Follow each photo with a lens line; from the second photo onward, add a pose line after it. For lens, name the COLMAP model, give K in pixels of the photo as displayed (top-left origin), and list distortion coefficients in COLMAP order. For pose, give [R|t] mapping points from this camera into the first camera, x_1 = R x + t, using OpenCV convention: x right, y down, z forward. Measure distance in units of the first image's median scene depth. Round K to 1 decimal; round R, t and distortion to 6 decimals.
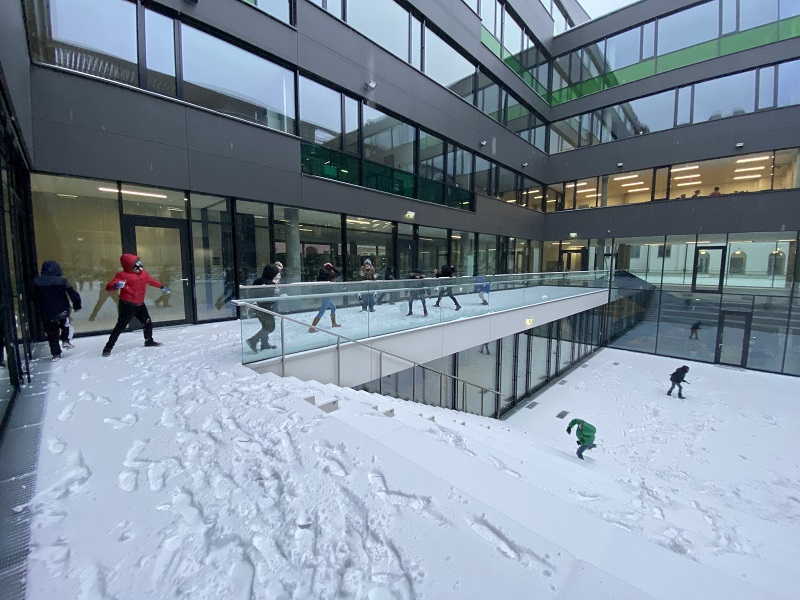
lens RADIAL K [[322.4, 0, 403.7], [0, 322.4, 301.1], [0, 0, 1]] dist [-0.016787, -0.004867]
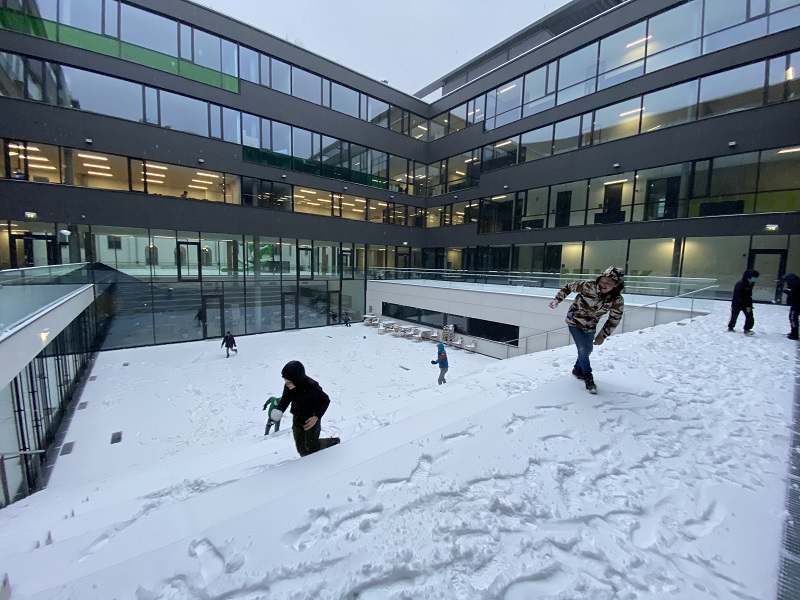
lens RADIAL K [[322.4, 0, 393.5], [0, 322.4, 303.1], [0, 0, 1]] dist [-0.016787, -0.004867]
pose [[0.124875, -0.118655, 0.985052, -0.118315], [0.088410, 0.990205, 0.108068, -0.010203], [-0.988226, 0.073593, 0.134142, 0.101963]]
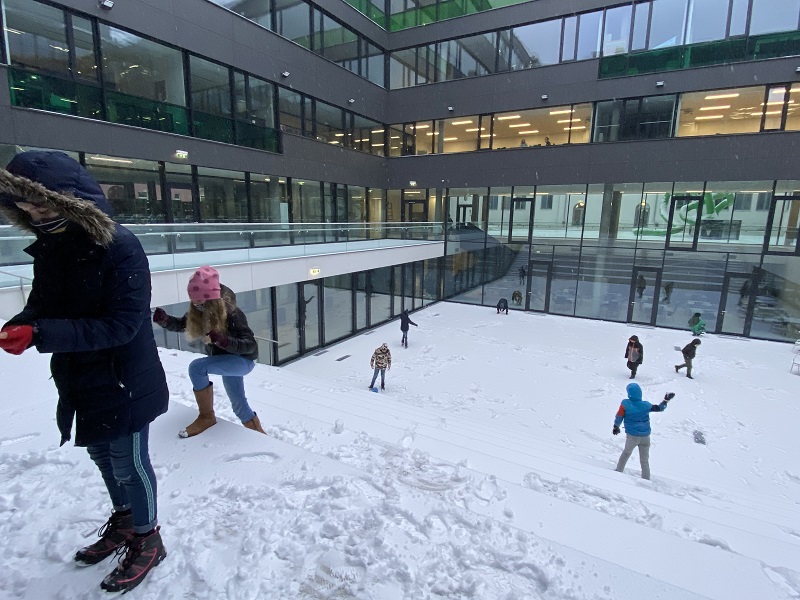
lens RADIAL K [[413.3, 0, 405.5], [0, 413.3, 299.6], [0, 0, 1]] dist [0.010000, -0.003219]
pose [[0.966281, -0.037766, 0.254706, 0.232249], [0.014823, 0.995704, 0.091401, 0.026469], [-0.257063, -0.084544, 0.962689, -0.224341]]
